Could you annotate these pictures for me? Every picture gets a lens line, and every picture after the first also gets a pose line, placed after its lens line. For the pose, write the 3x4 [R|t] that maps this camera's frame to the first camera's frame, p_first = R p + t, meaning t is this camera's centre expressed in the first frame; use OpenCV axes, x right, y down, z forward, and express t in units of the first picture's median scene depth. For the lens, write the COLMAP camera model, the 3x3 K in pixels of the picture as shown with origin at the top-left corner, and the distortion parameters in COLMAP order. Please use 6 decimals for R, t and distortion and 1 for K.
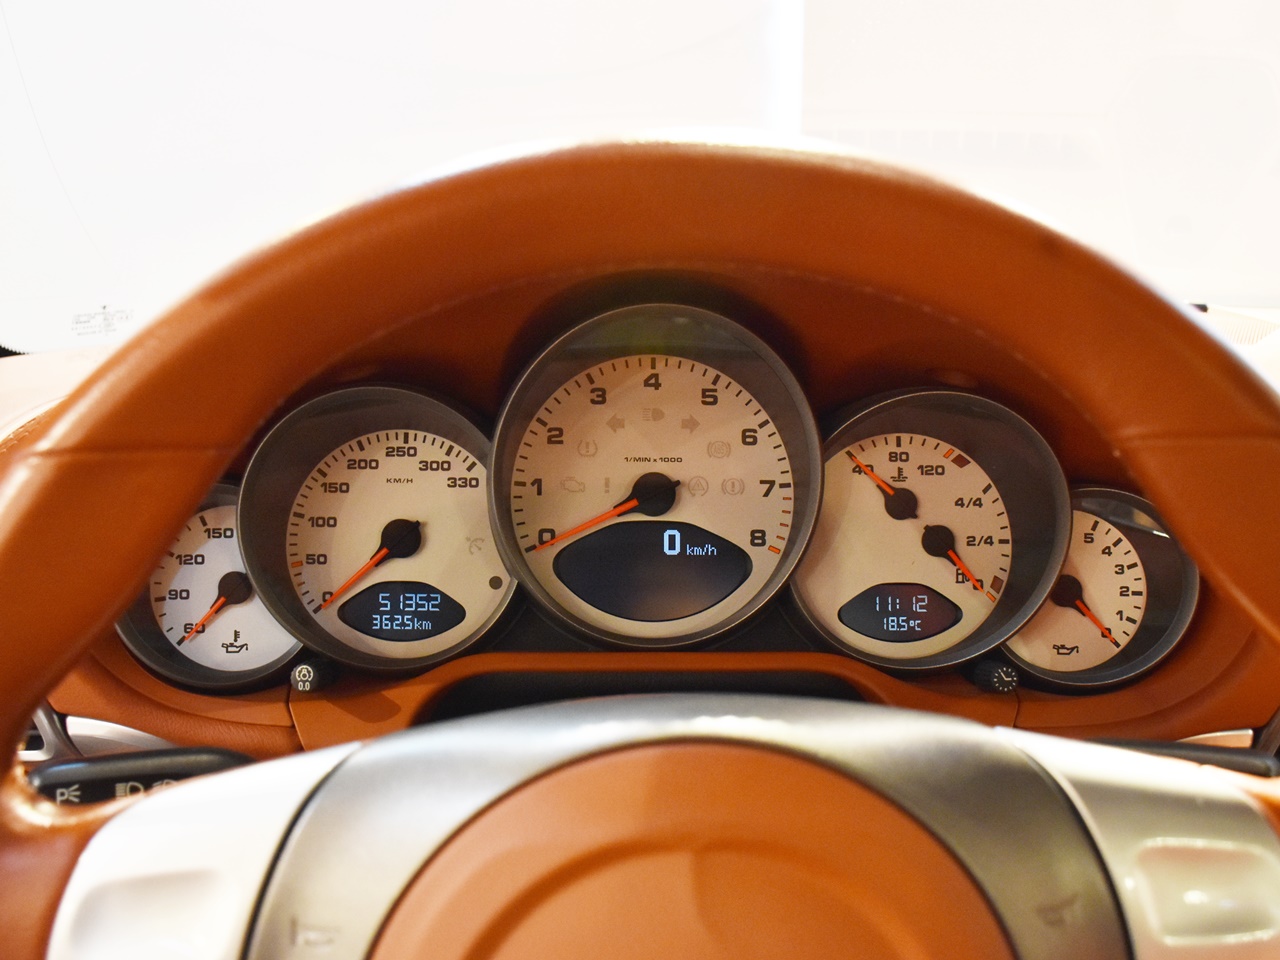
lens RADIAL K [[1151.4, 0, 644.5], [0, 1151.4, 486.7], [0, 0, 1]] dist [-0.120669, 0.067229]
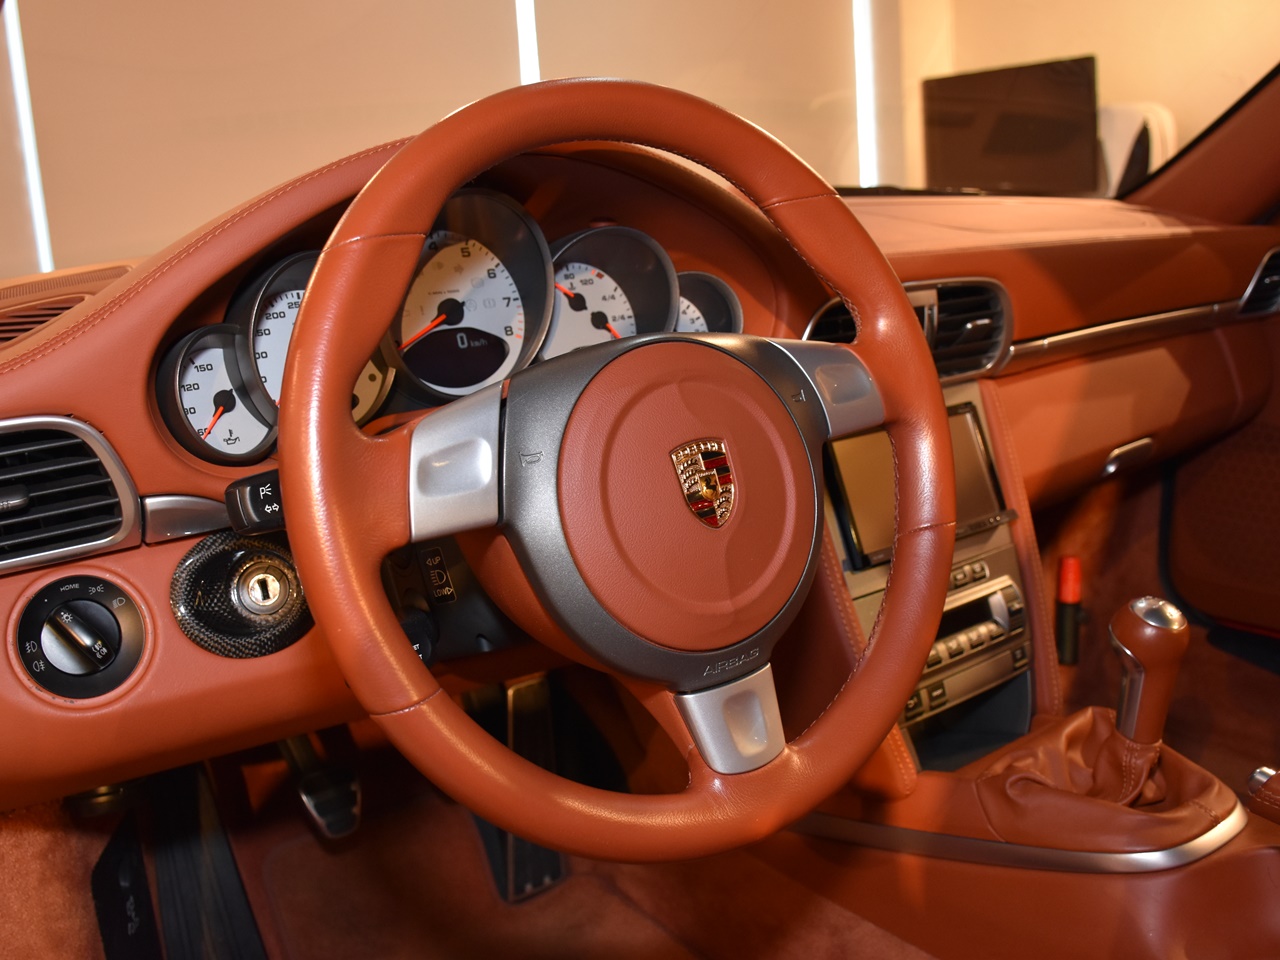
lens RADIAL K [[1151.4, 0, 627.8], [0, 1151.4, 470.6], [0, 0, 1]] dist [-0.120669, 0.067229]
pose [[0.840812, -0.186318, 0.508253, -0.653337], [0.167837, 0.982360, 0.082462, 0.136718], [-0.514651, 0.015969, 0.857251, -0.544664]]
